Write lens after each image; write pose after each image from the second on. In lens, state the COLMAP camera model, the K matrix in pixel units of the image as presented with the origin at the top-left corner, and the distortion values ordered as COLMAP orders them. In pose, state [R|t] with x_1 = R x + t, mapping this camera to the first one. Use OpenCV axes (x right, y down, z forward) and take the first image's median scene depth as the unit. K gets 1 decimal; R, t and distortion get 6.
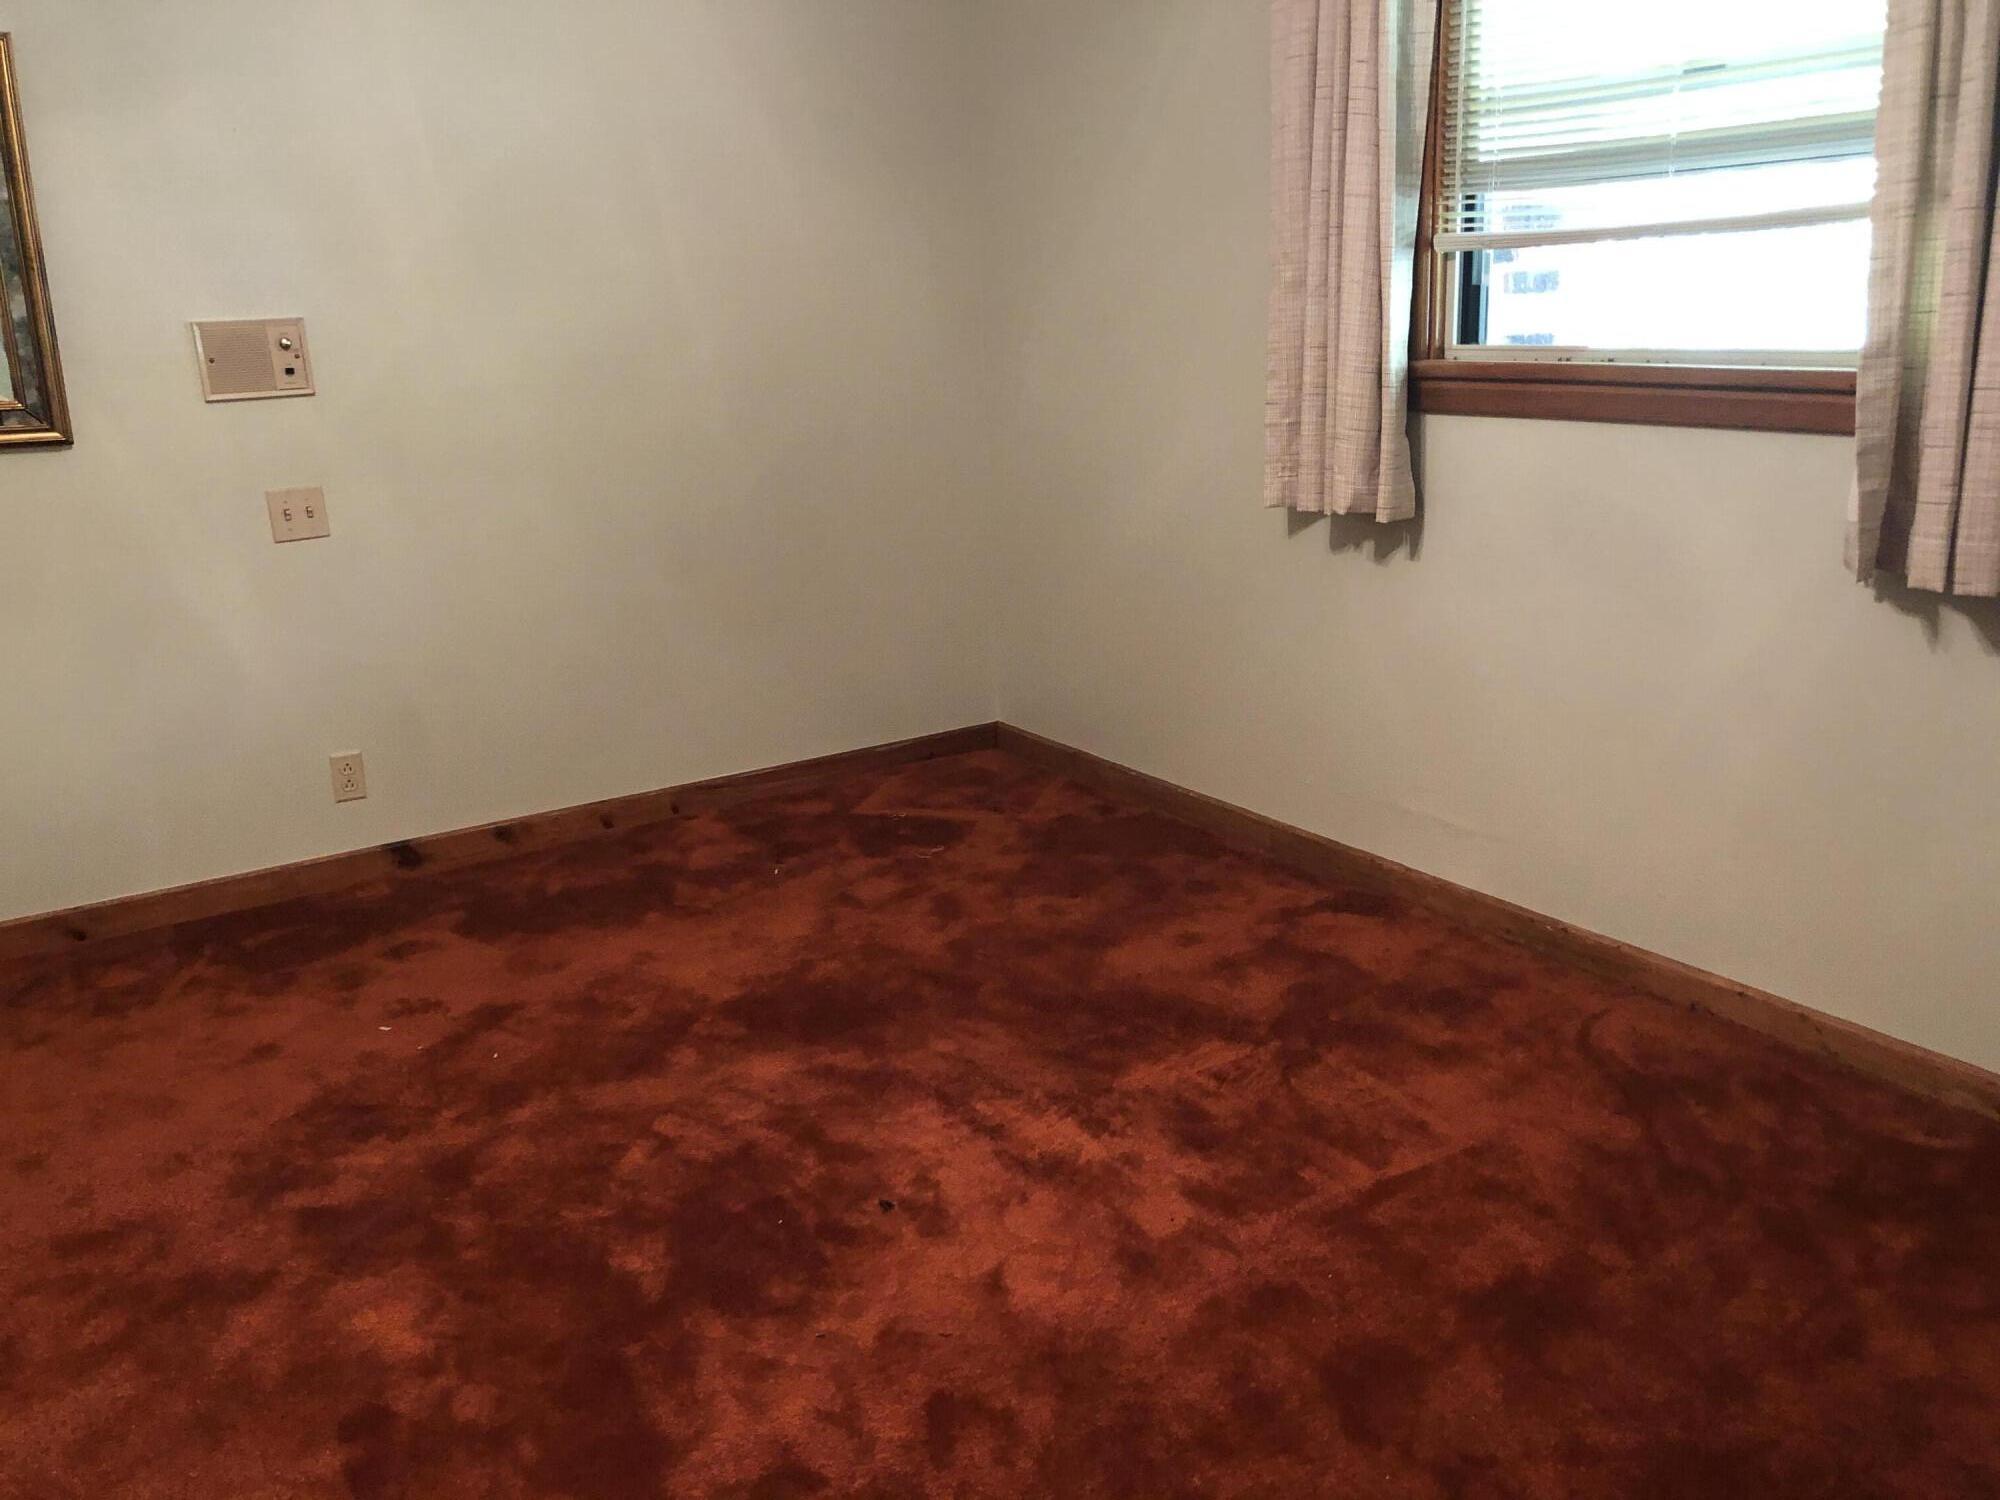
lens RADIAL K [[1645.7, 0, 1008.8], [0, 1645.7, 741.7], [0, 0, 1]] dist [0.042032, -0.047381]
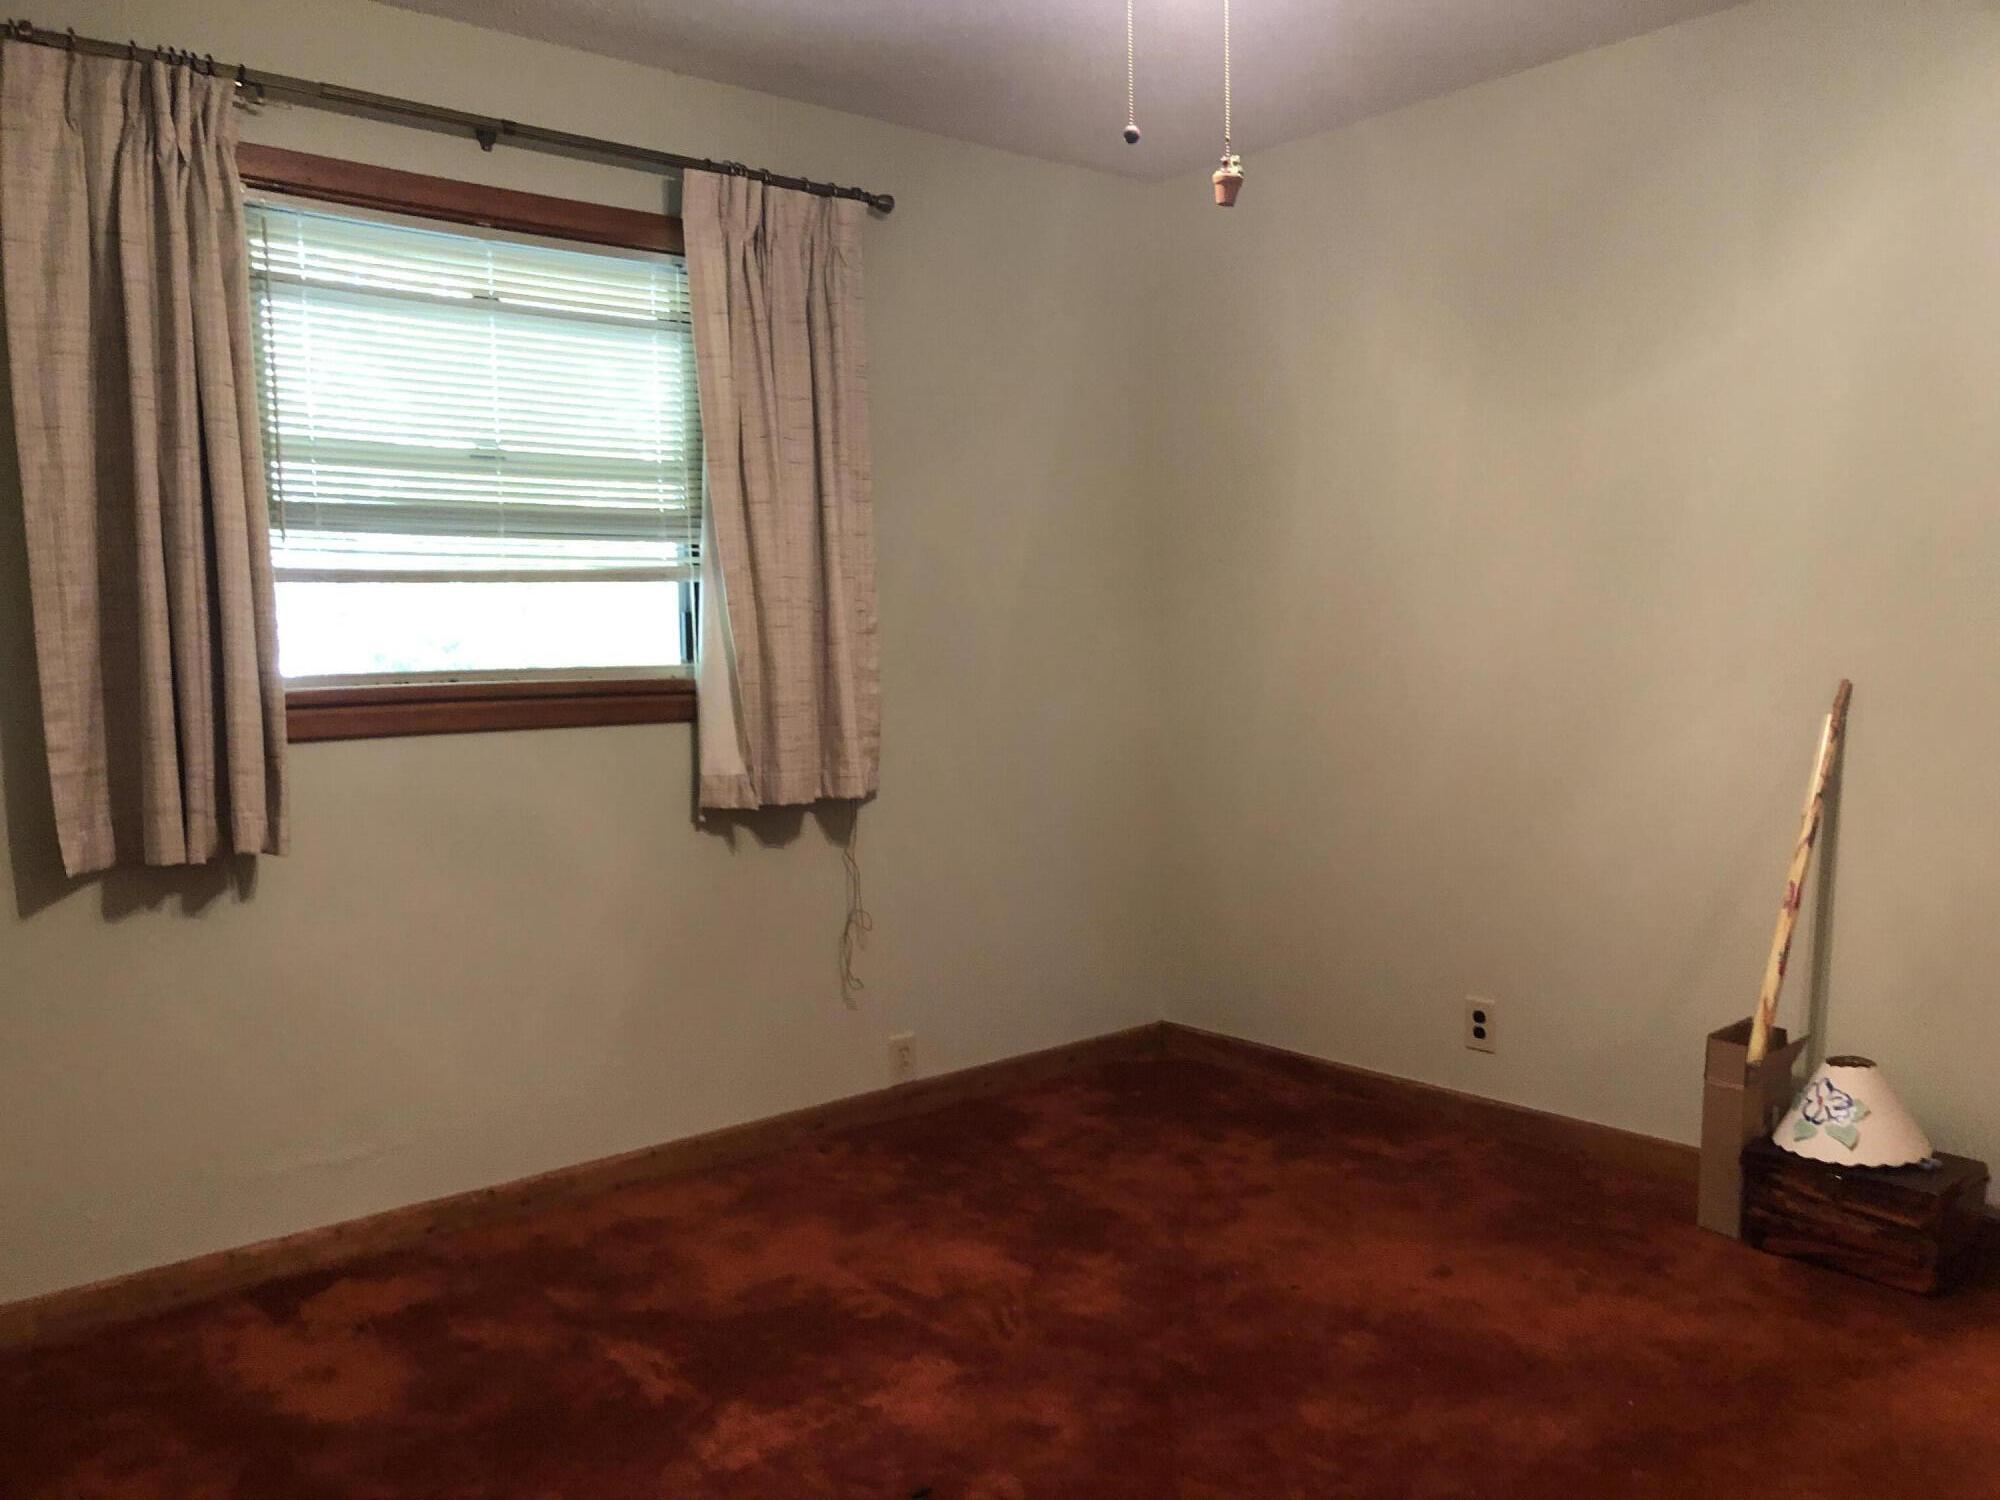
lens RADIAL K [[1645.7, 0, 1008.8], [0, 1645.7, 753.0], [0, 0, 1]] dist [0.042032, -0.047381]
pose [[-0.119868, -0.039489, 0.992004, -0.798625], [0.281536, 0.956837, 0.072109, -0.150158], [-0.952034, 0.287928, -0.103577, 0.732754]]
